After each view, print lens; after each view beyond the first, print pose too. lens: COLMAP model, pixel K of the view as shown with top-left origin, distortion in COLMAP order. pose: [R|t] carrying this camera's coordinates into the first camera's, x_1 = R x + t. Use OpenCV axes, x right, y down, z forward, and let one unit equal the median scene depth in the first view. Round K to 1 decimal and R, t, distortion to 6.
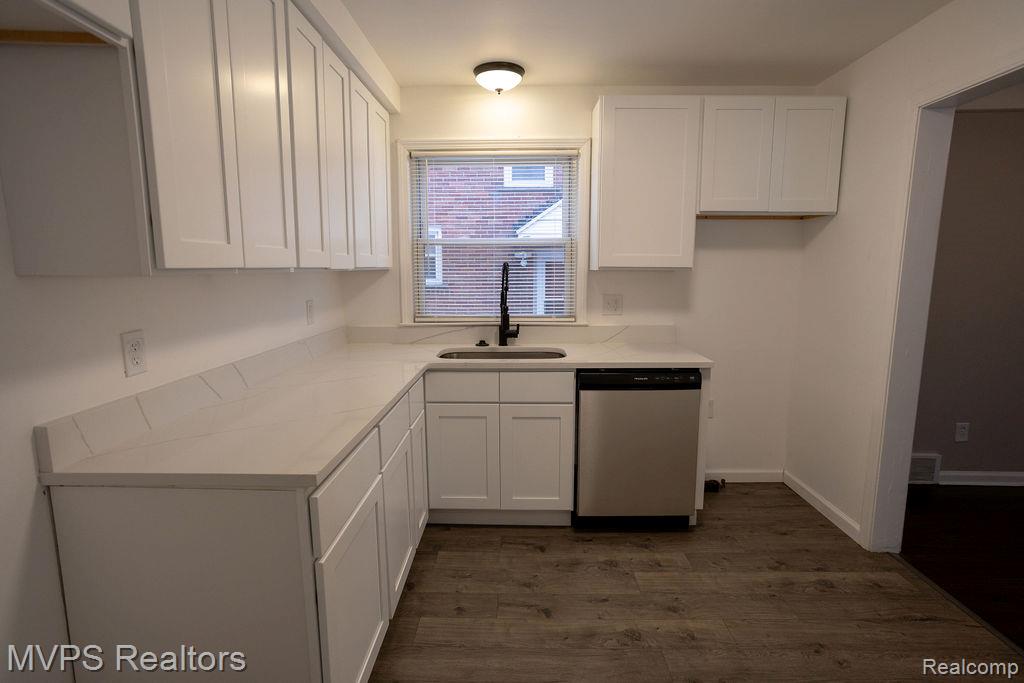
lens RADIAL K [[500.3, 0, 516.9], [0, 500.3, 335.2], [0, 0, 1]] dist [-0.001075, 0.000216]
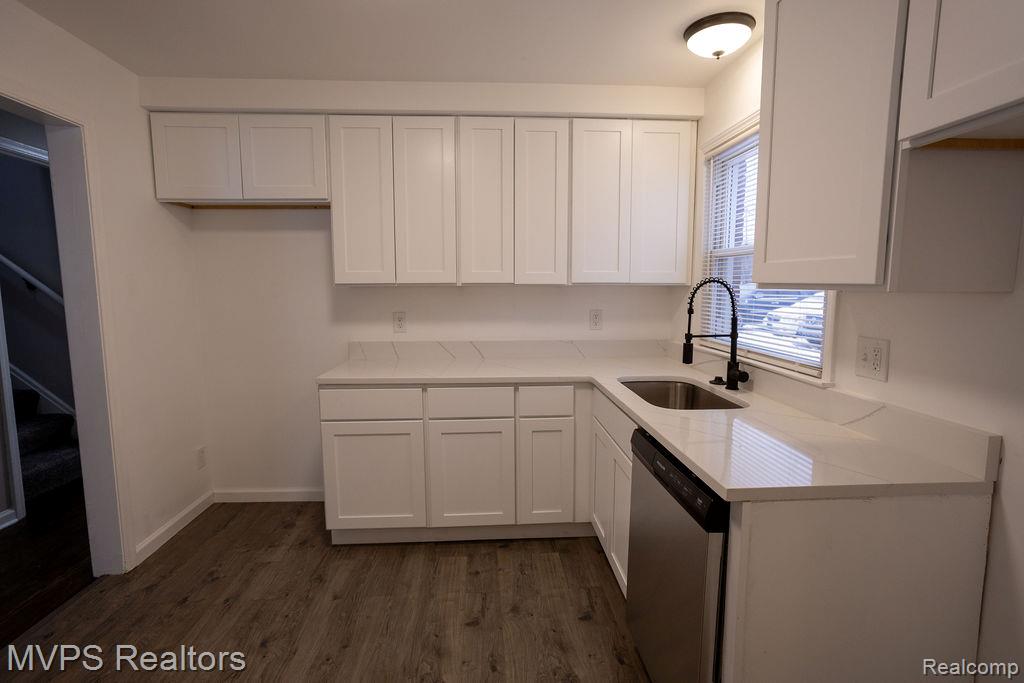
lens RADIAL K [[500.3, 0, 518.2], [0, 500.3, 345.4], [0, 0, 1]] dist [-0.001075, 0.000216]
pose [[0.082593, 0.119933, -0.989340, 0.943245], [-0.137002, 0.984673, 0.107930, -0.113109], [0.987121, 0.126628, 0.097758, 0.868204]]
